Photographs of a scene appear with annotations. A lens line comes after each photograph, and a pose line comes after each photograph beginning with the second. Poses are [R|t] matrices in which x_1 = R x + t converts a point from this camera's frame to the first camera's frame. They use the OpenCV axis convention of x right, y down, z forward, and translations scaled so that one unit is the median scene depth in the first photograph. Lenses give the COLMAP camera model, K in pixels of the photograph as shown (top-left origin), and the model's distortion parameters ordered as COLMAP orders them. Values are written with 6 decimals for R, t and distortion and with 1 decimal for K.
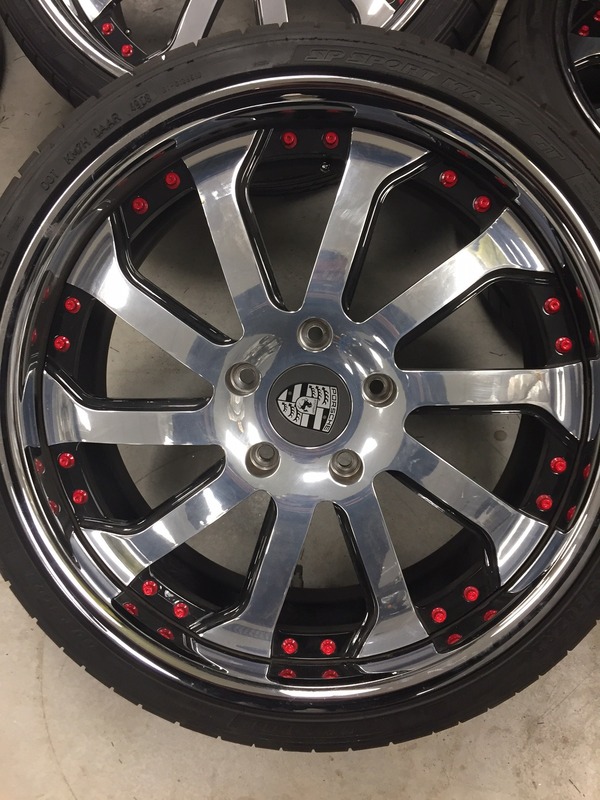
lens RADIAL K [[702.3, 0, 300.0], [0, 702.3, 400.0], [0, 0, 1]] dist [-0.003785, -0.025308]
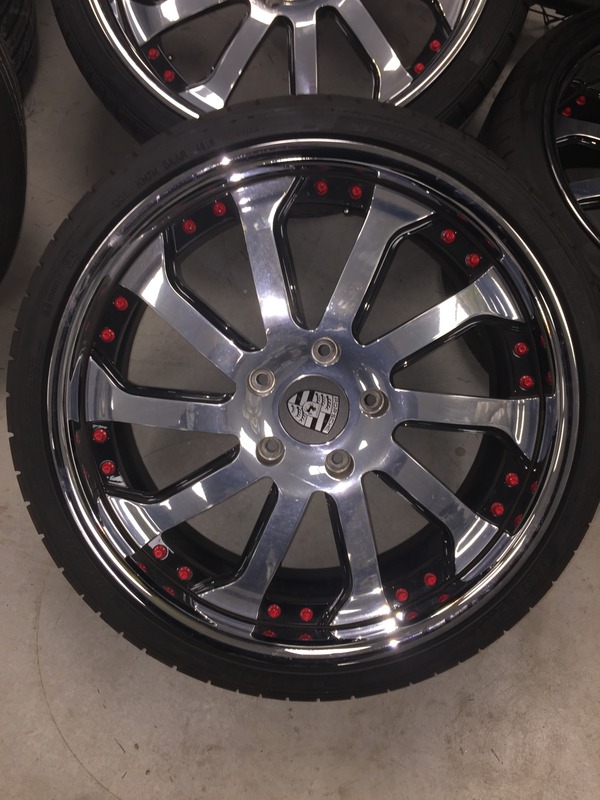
lens RADIAL K [[702.3, 0, 300.0], [0, 702.3, 400.0], [0, 0, 1]] dist [-0.003785, -0.025308]
pose [[0.992158, 0.101869, 0.072422, -0.096701], [-0.101713, 0.994797, -0.005848, 0.000690], [-0.072641, -0.001564, 0.997357, -0.184335]]
